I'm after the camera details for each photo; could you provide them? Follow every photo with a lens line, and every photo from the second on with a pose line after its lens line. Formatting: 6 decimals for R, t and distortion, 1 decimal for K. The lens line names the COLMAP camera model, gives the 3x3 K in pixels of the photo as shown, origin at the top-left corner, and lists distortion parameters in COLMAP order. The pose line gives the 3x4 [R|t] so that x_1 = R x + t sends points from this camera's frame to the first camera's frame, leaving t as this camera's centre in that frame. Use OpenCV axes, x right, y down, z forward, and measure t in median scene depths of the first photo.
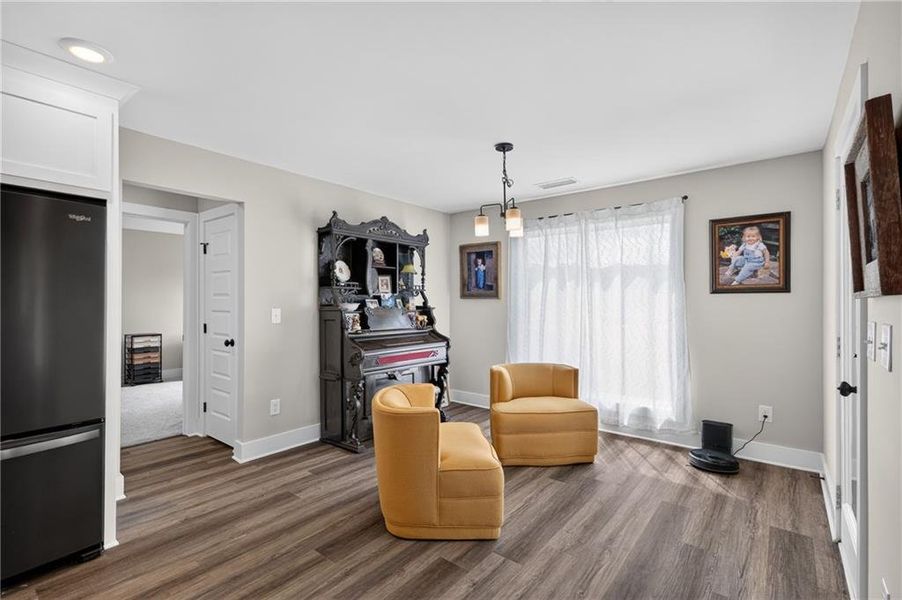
lens RADIAL K [[412.8, 0, 453.6], [0, 412.8, 301.8], [0, 0, 1]] dist [0.007008, 0.000126]
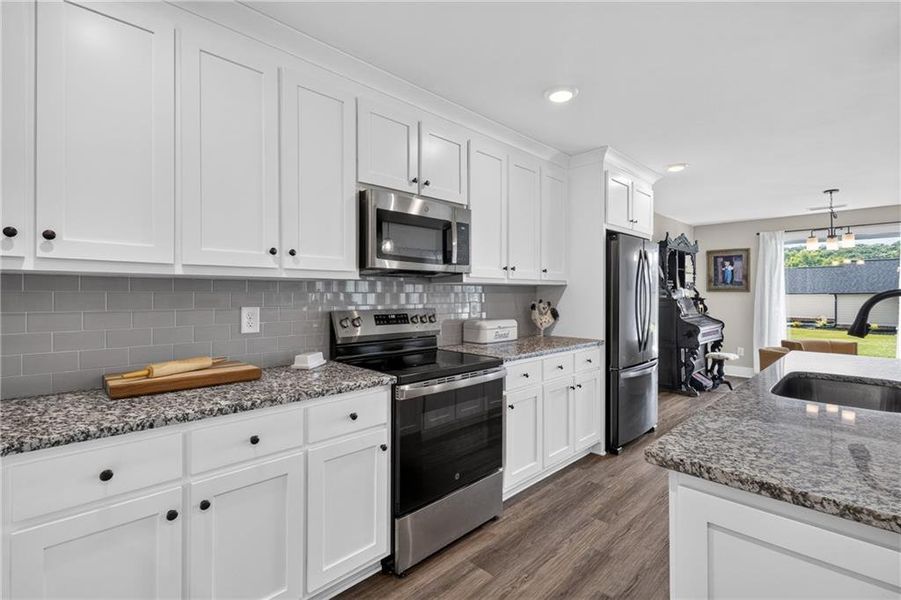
lens RADIAL K [[414.8, 0, 453.2], [0, 414.8, 295.1], [0, 0, 1]] dist [0.007970, -0.000507]
pose [[0.992717, -0.001851, -0.120457, -0.793229], [0.002021, 0.999997, 0.001285, -0.000982], [0.120455, -0.001519, 0.992718, -0.505562]]
